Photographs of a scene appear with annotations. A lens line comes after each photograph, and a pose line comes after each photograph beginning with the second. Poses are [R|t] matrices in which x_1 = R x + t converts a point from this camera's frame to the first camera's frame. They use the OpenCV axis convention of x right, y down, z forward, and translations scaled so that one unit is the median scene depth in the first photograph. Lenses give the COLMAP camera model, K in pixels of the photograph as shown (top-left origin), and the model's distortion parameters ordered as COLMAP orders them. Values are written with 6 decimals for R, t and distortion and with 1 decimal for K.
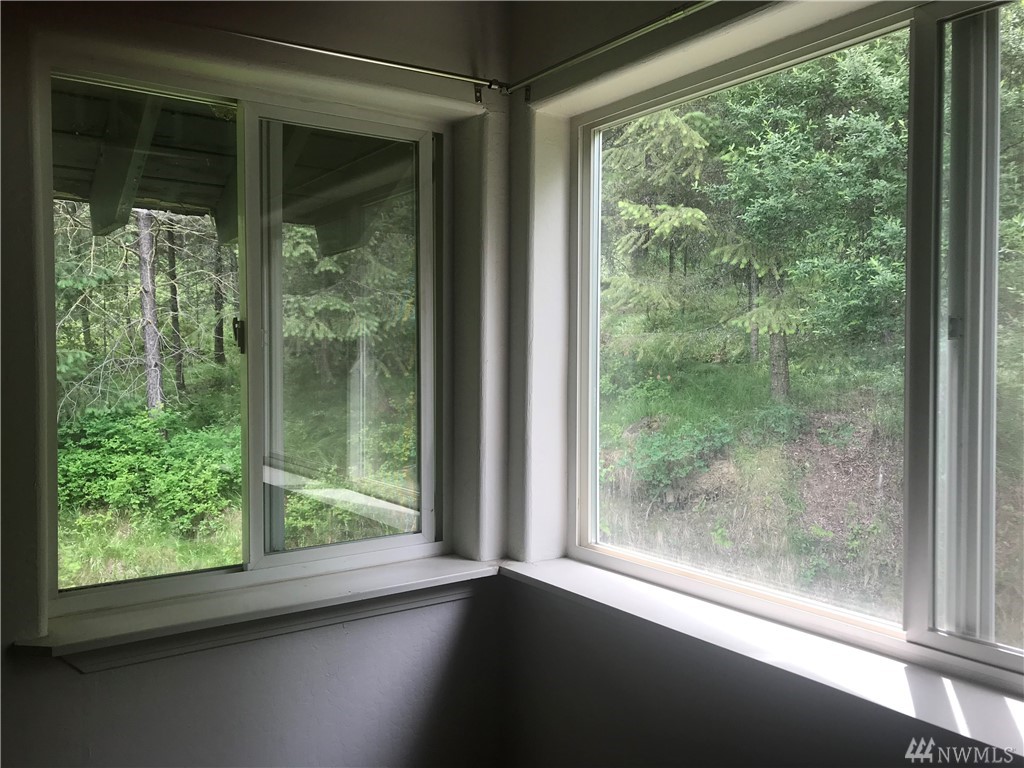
lens RADIAL K [[844.7, 0, 509.4], [0, 844.7, 382.4], [0, 0, 1]] dist [0.066222, -0.076693]
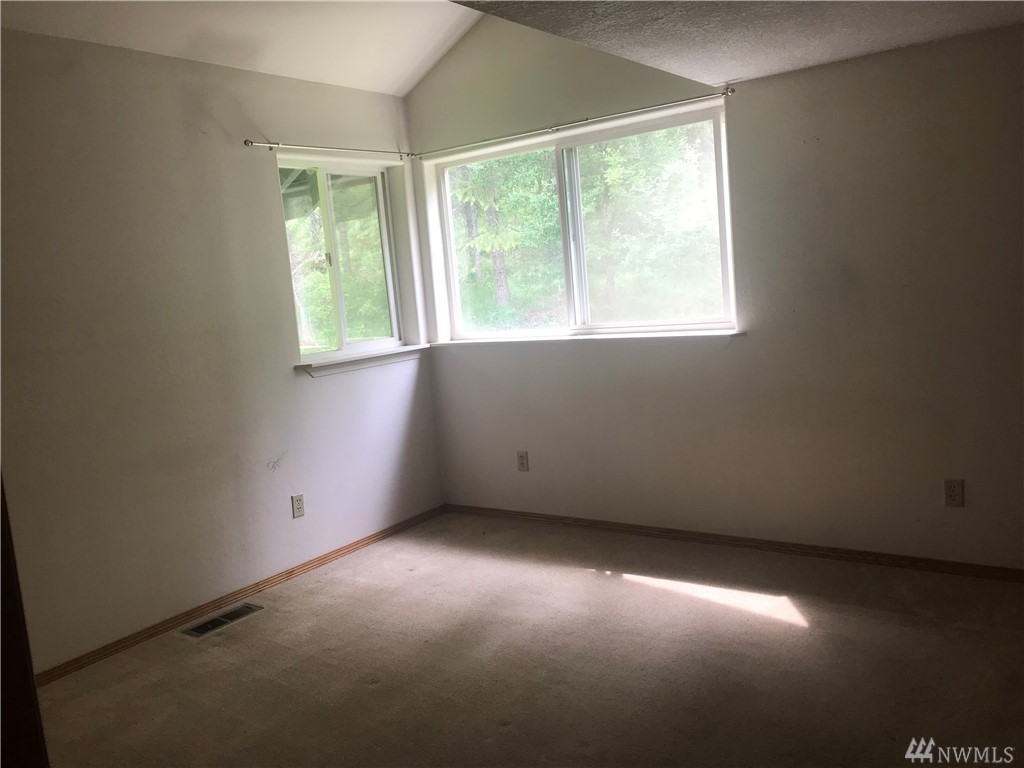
lens RADIAL K [[844.7, 0, 509.4], [0, 844.7, 382.4], [0, 0, 1]] dist [0.066222, -0.076693]
pose [[0.941737, -0.123949, 0.312680, -0.585912], [0.098269, 0.990455, 0.096656, 0.105852], [-0.321676, -0.060298, 0.944928, -1.471664]]
